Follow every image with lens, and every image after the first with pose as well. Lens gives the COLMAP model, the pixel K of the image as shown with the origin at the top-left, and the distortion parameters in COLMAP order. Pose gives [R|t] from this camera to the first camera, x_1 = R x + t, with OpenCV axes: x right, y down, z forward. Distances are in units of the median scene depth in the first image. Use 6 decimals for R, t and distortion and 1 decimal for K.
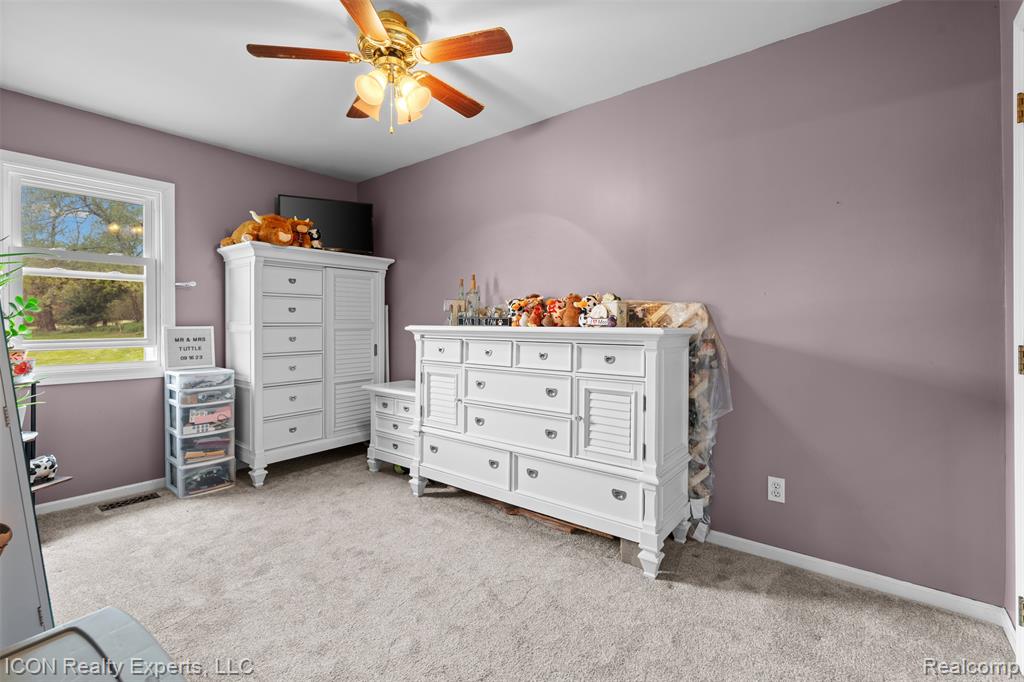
lens RADIAL K [[449.6, 0, 515.0], [0, 449.6, 338.8], [0, 0, 1]] dist [-0.000659, 0.000022]
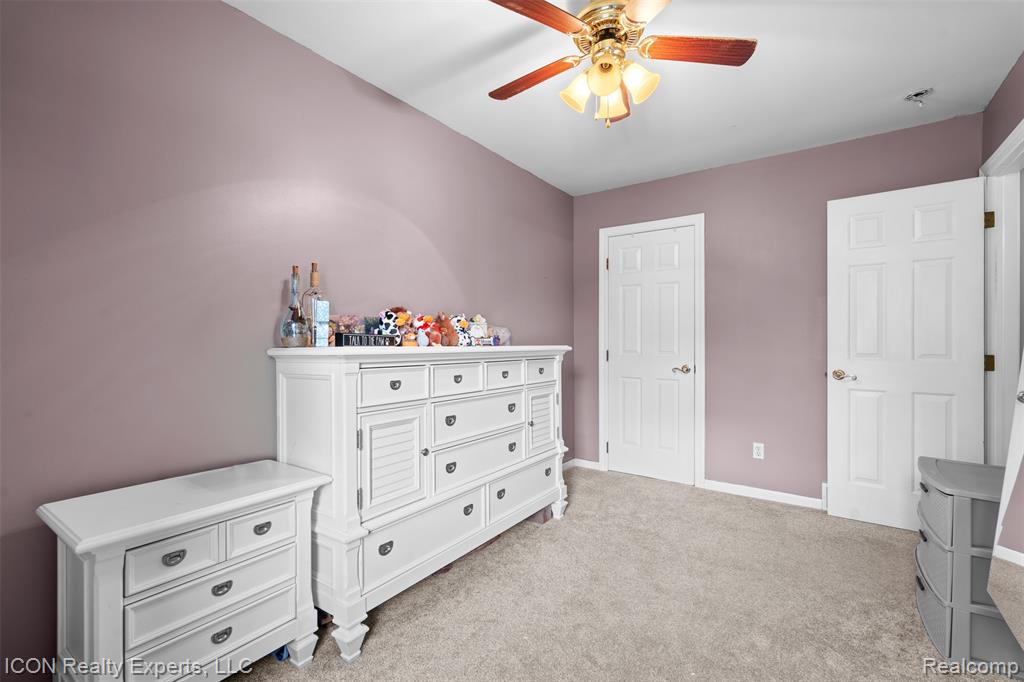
lens RADIAL K [[455.0, 0, 511.3], [0, 455.0, 353.8], [0, 0, 1]] dist [0.000637, 0.000094]
pose [[-0.050222, -0.026701, 0.998381, -0.819673], [0.033527, 0.999034, 0.028405, -0.032112], [-0.998175, 0.034899, -0.049278, 0.870785]]
